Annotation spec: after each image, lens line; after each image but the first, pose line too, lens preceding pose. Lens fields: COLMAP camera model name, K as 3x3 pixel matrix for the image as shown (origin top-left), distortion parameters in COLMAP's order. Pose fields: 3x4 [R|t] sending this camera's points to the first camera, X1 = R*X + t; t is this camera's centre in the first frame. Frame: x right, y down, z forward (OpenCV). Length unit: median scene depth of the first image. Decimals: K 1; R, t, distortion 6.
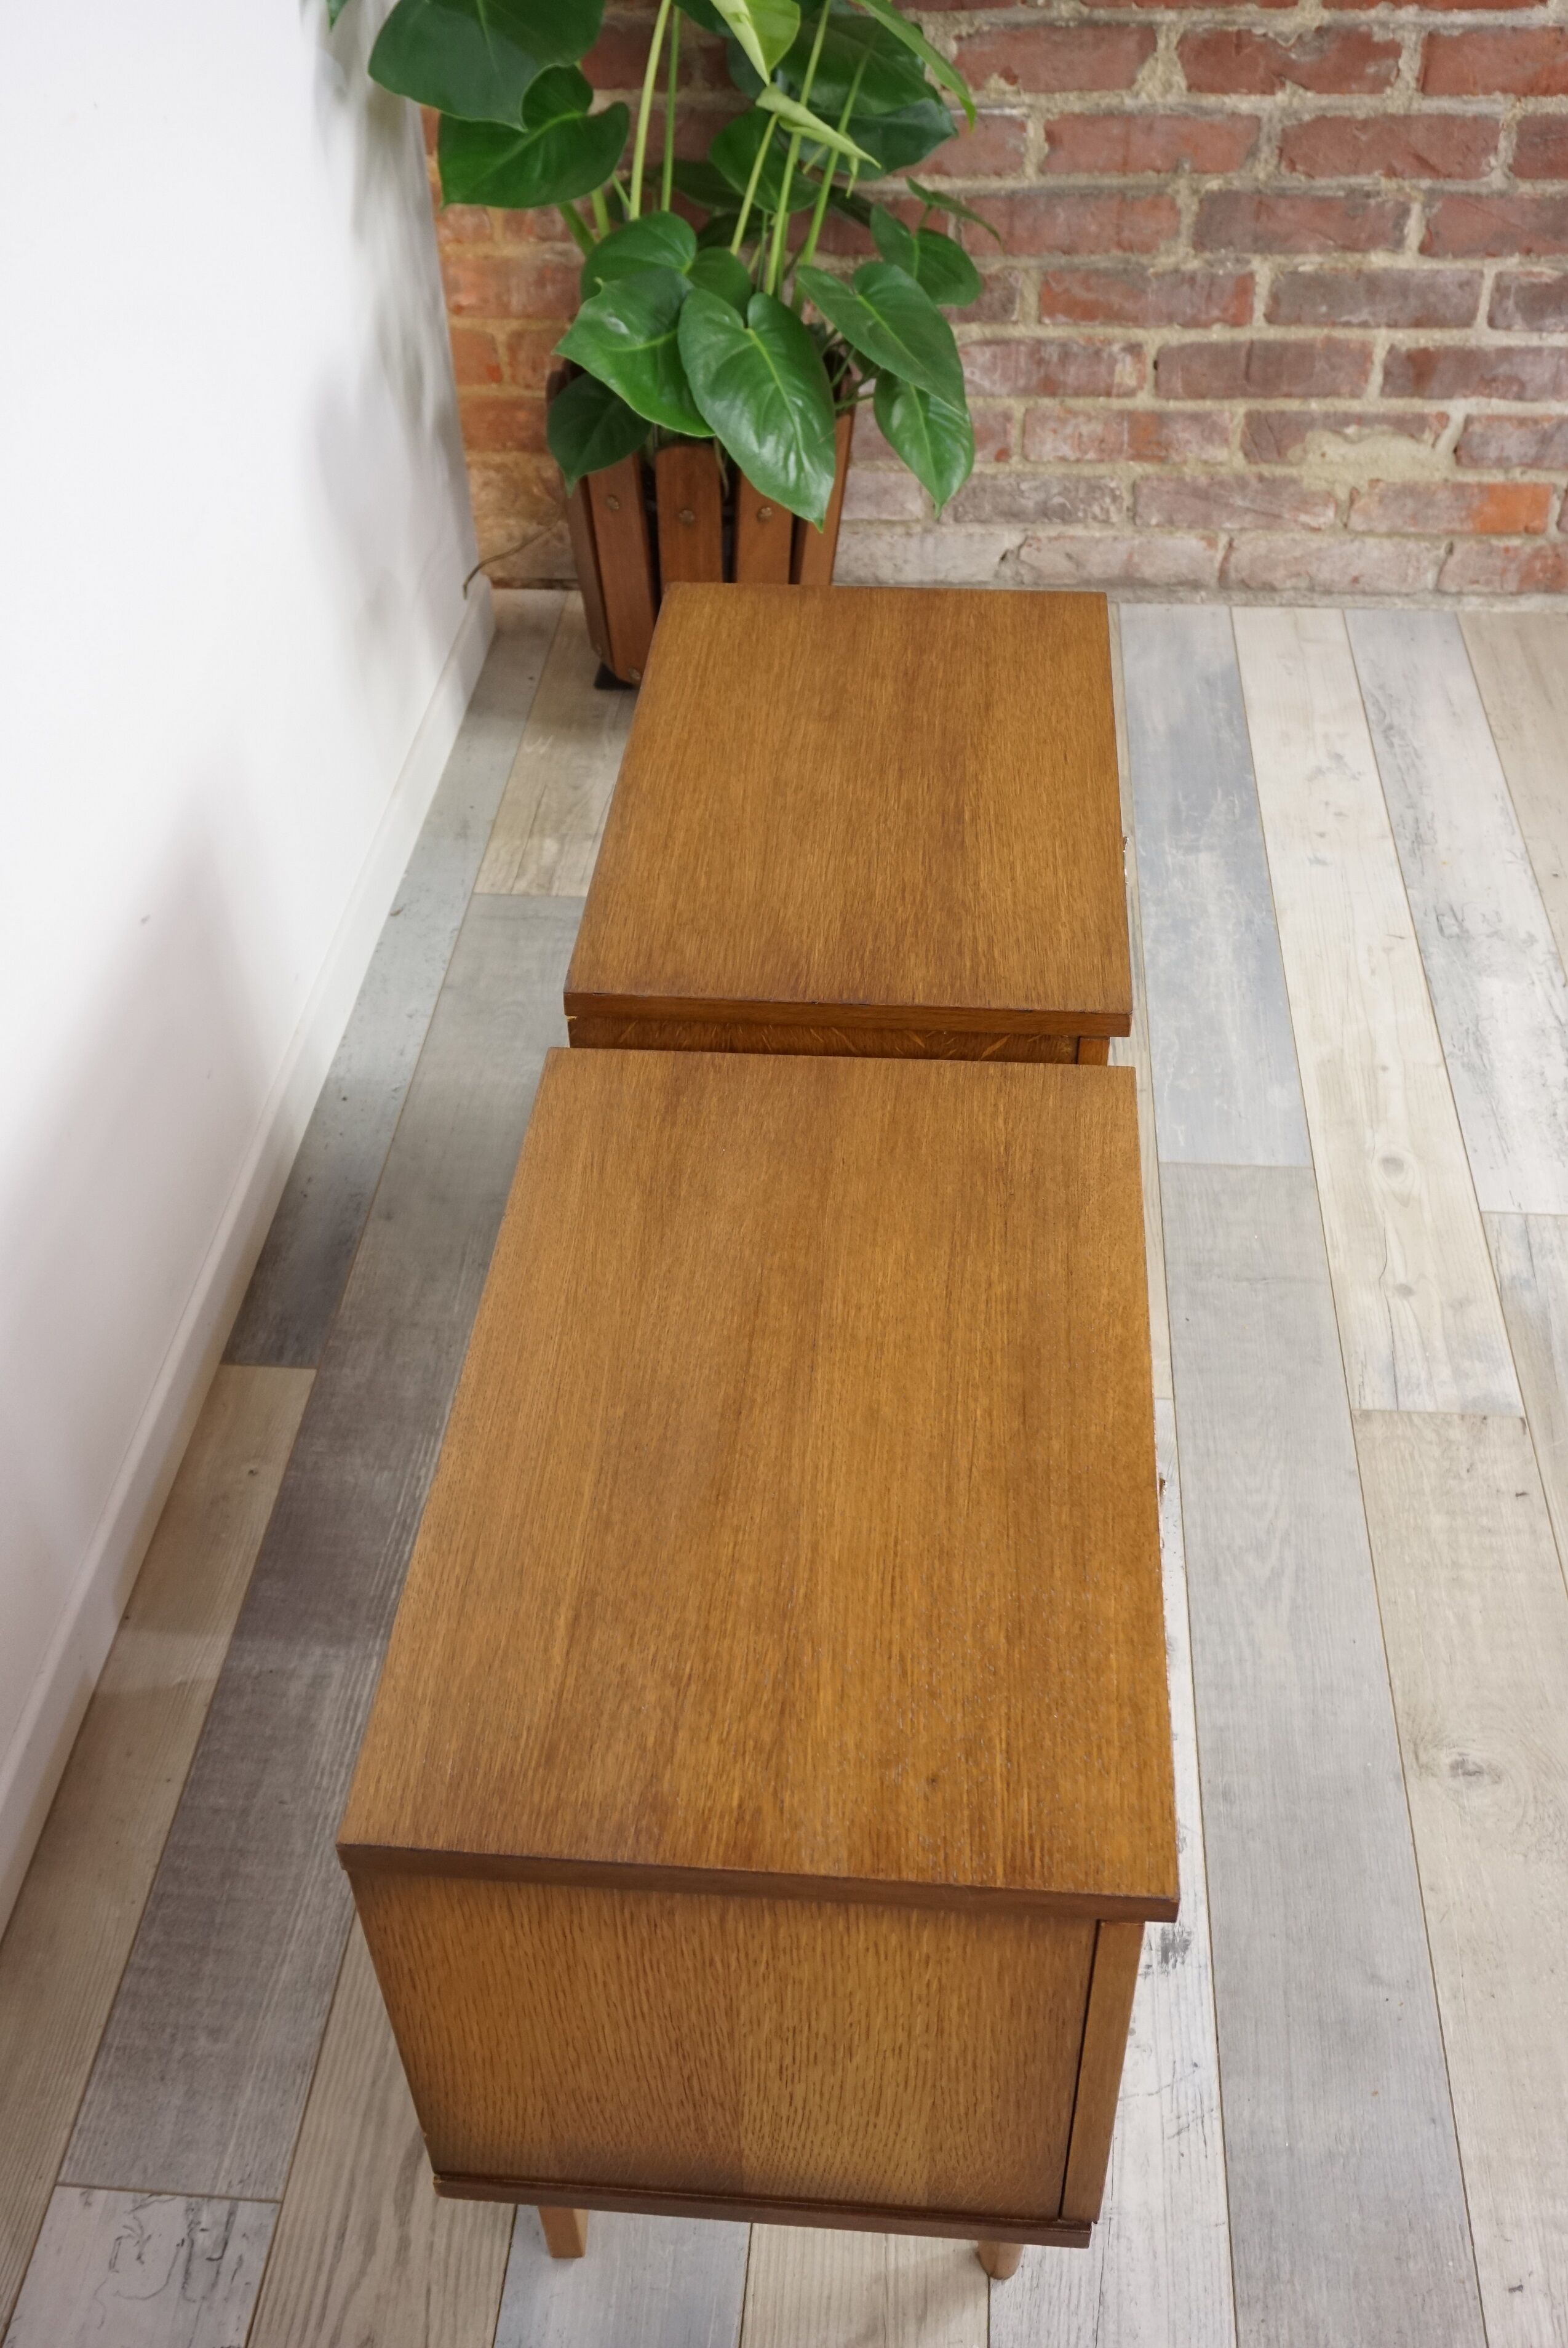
lens RADIAL K [[2207.5, 0, 795.1], [0, 2207.5, 1112.3], [0, 0, 1]] dist [-0.038118, 0.000000]
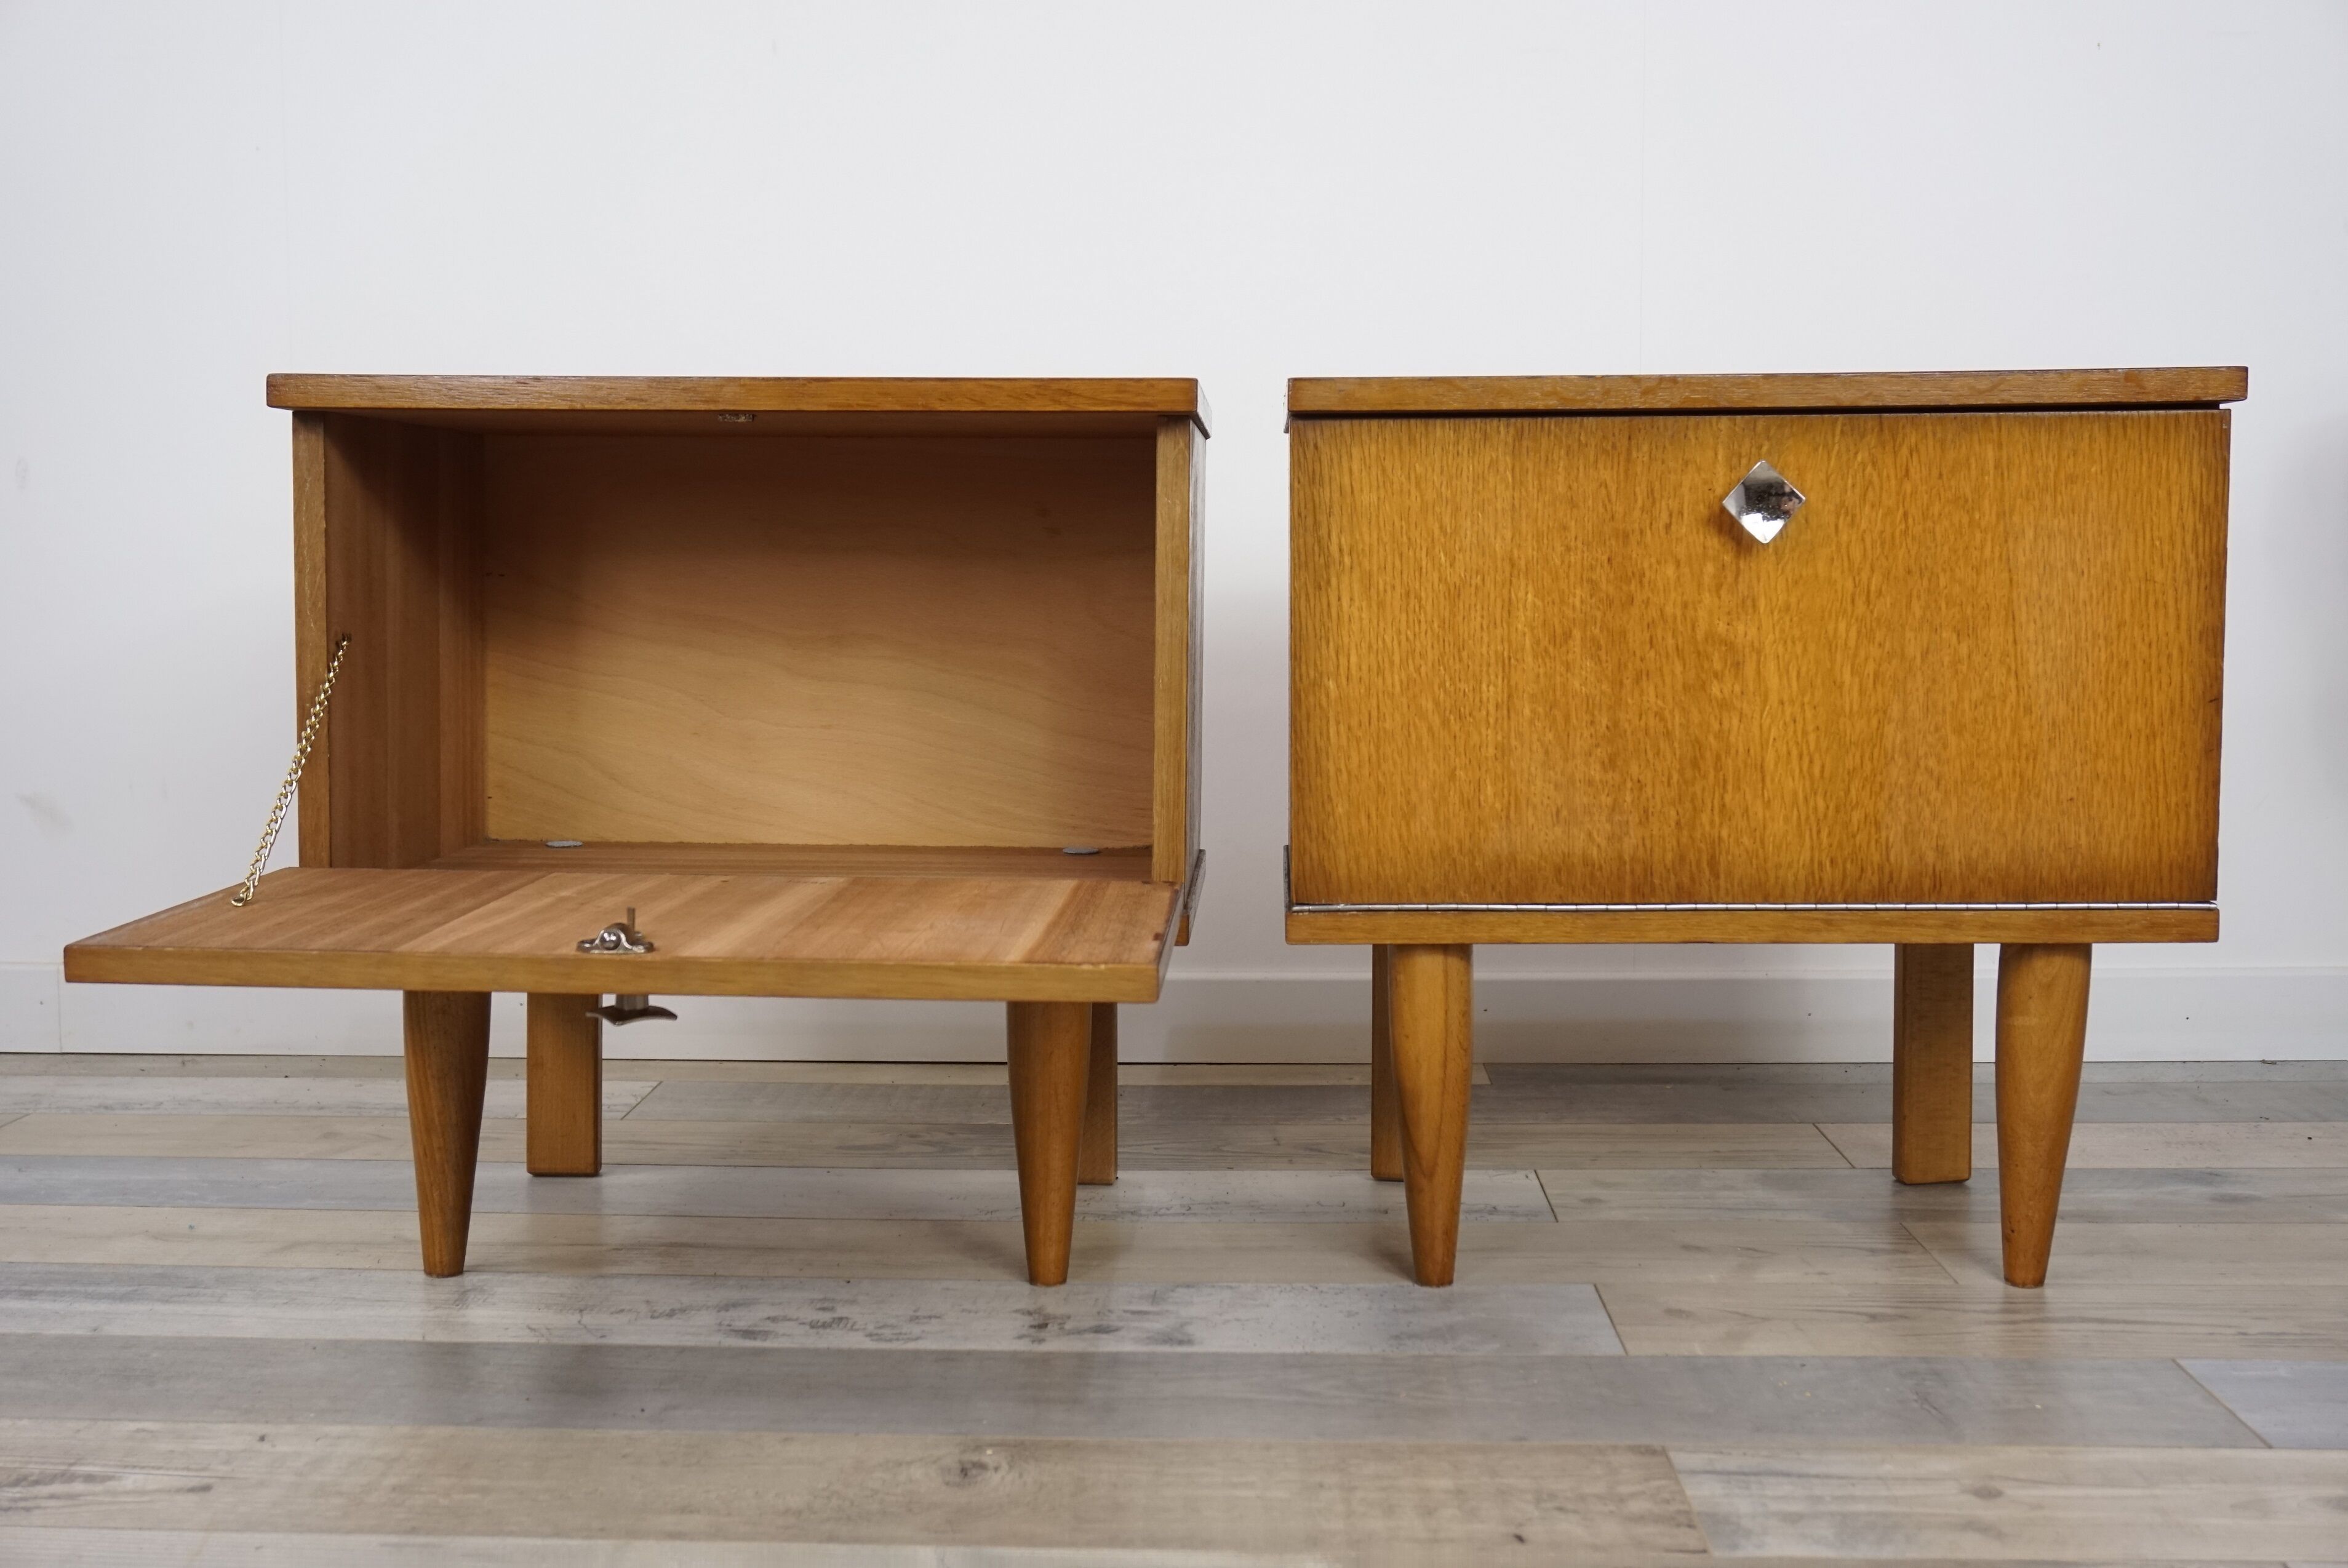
lens RADIAL K [[2643.7, 0, 1182.3], [0, 2643.7, 737.7], [0, 0, 1]] dist [-0.007960, 0.000000]
pose [[0.049039, 0.087504, -0.994956, 1.511352], [-0.643428, 0.764681, 0.035539, 0.071812], [0.763934, 0.638440, 0.093802, 1.123137]]
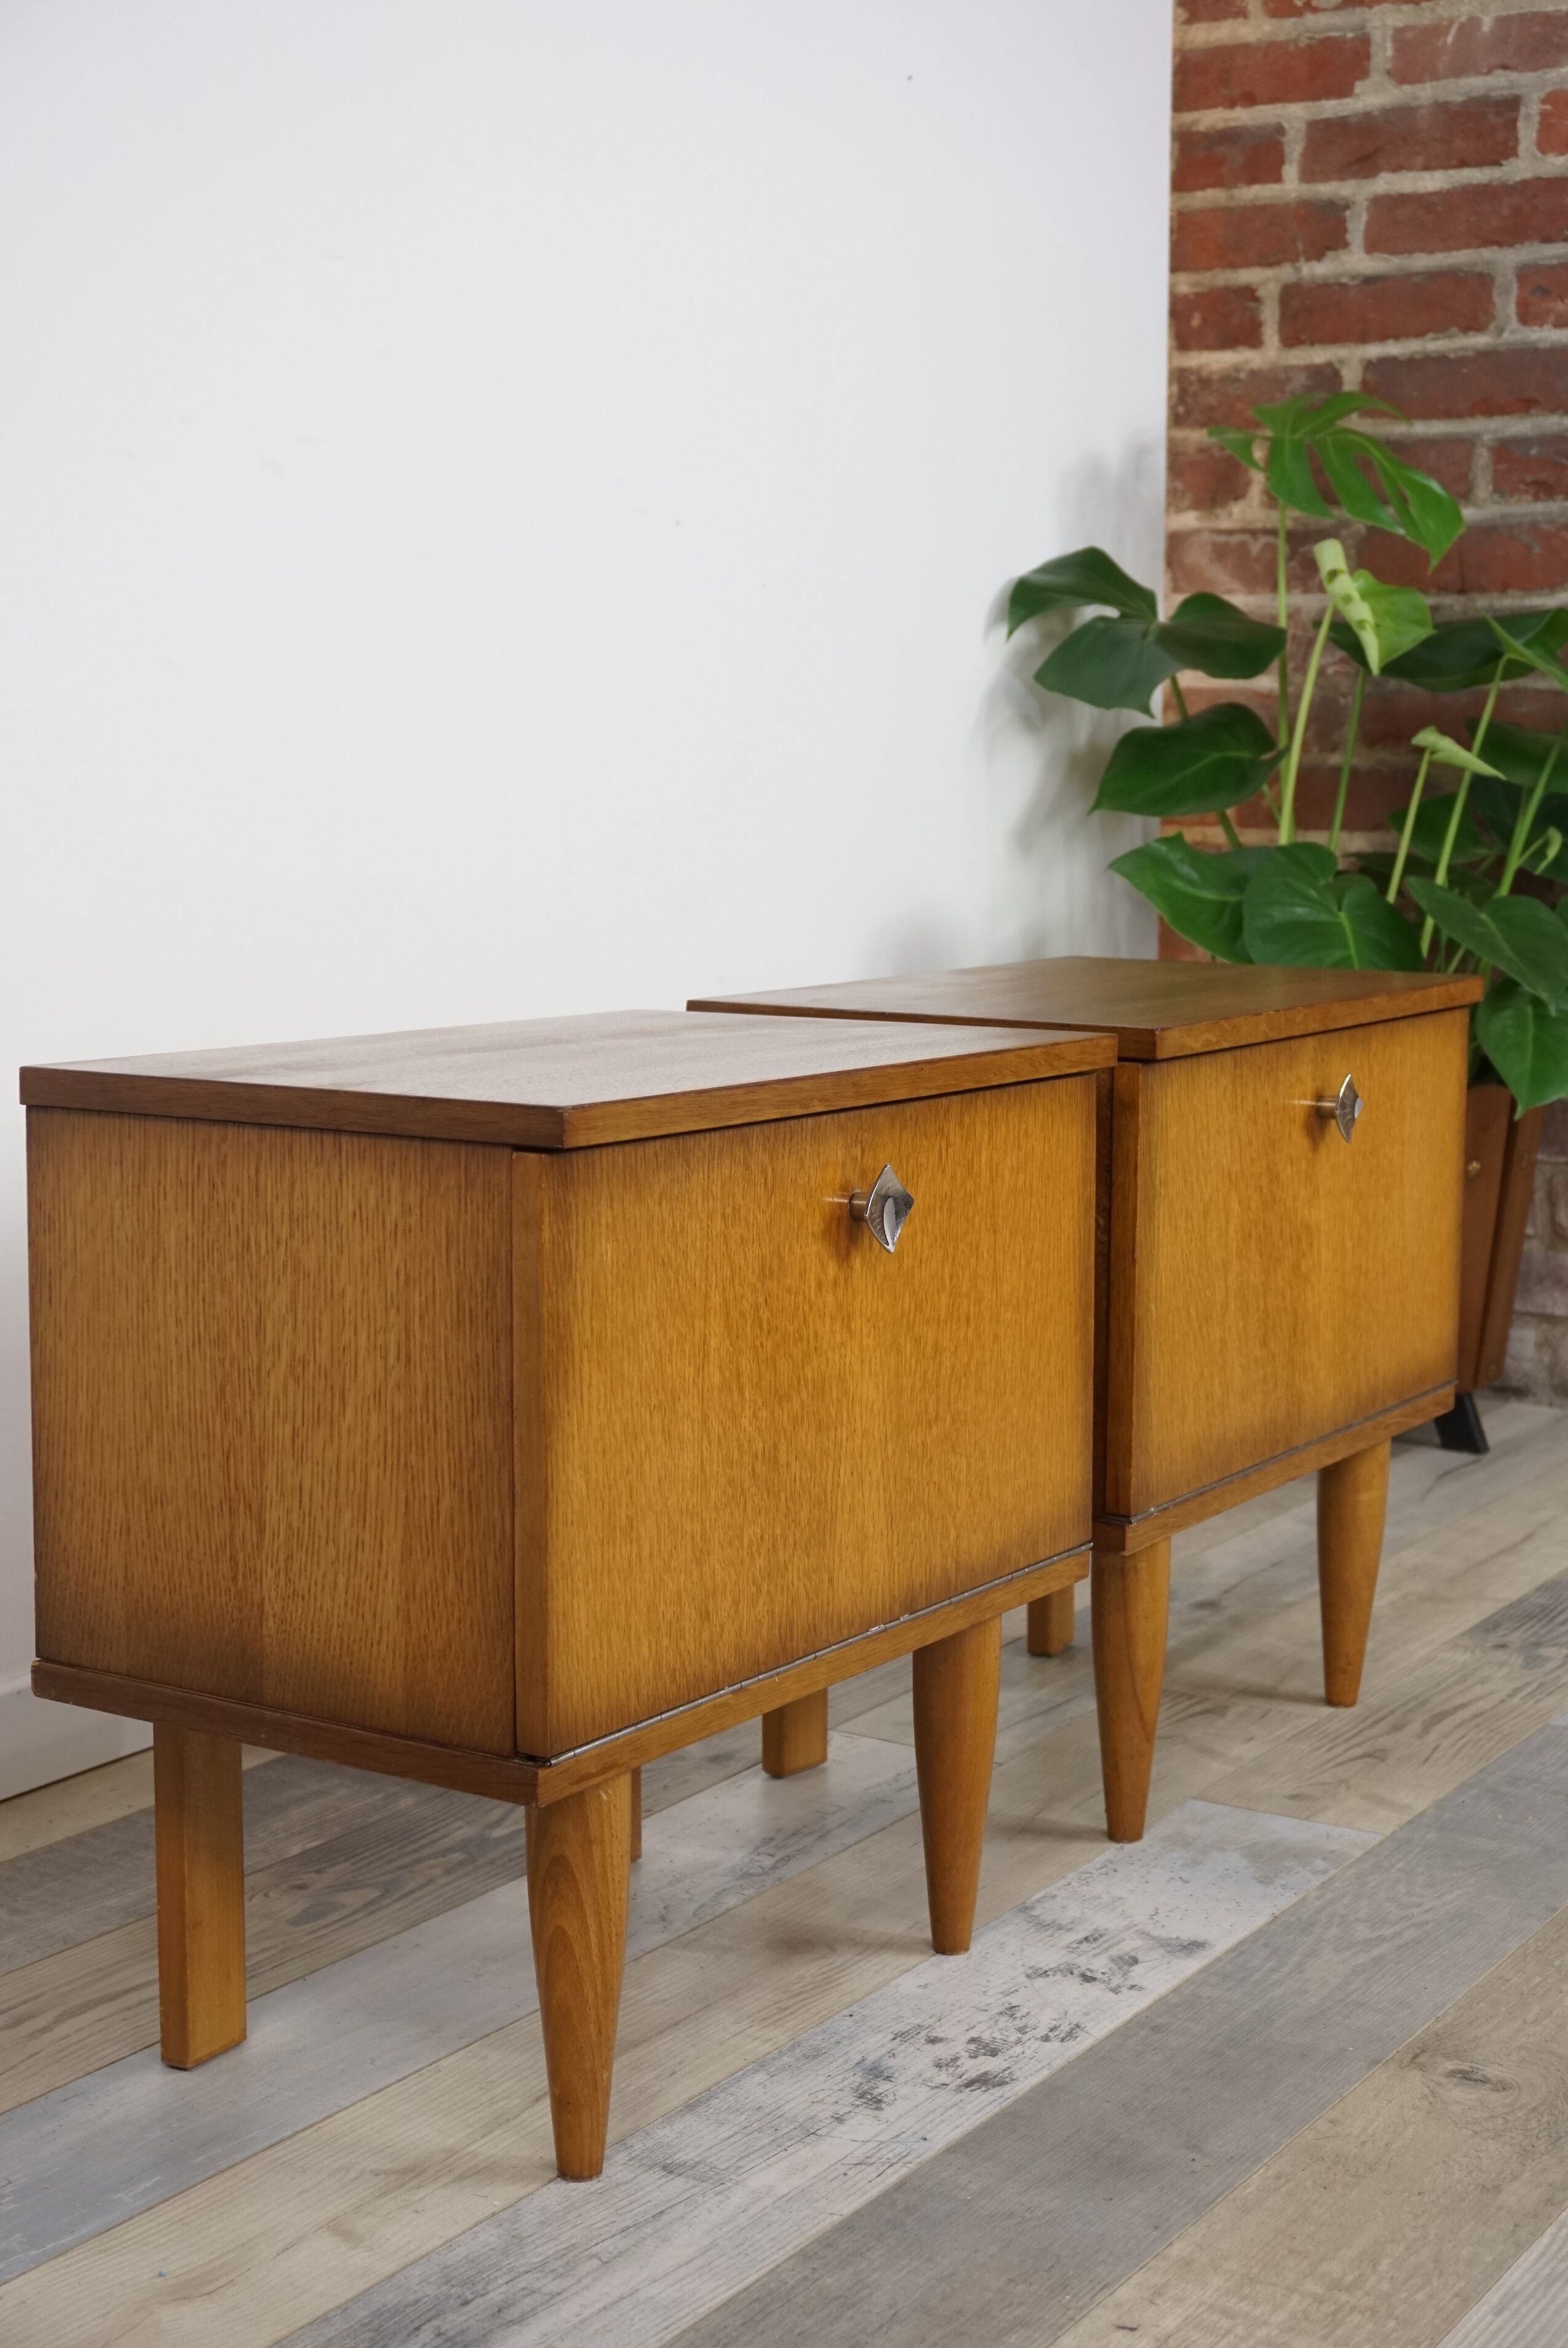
lens RADIAL K [[3204.0, 0, 840.0], [0, 3204.0, 1079.9], [0, 0, 1]] dist [-0.015528, 0.000000]
pose [[0.885174, 0.066731, -0.460450, 0.817365], [-0.315045, 0.814217, -0.487645, 0.853855], [0.342365, 0.576713, 0.741747, -0.133965]]
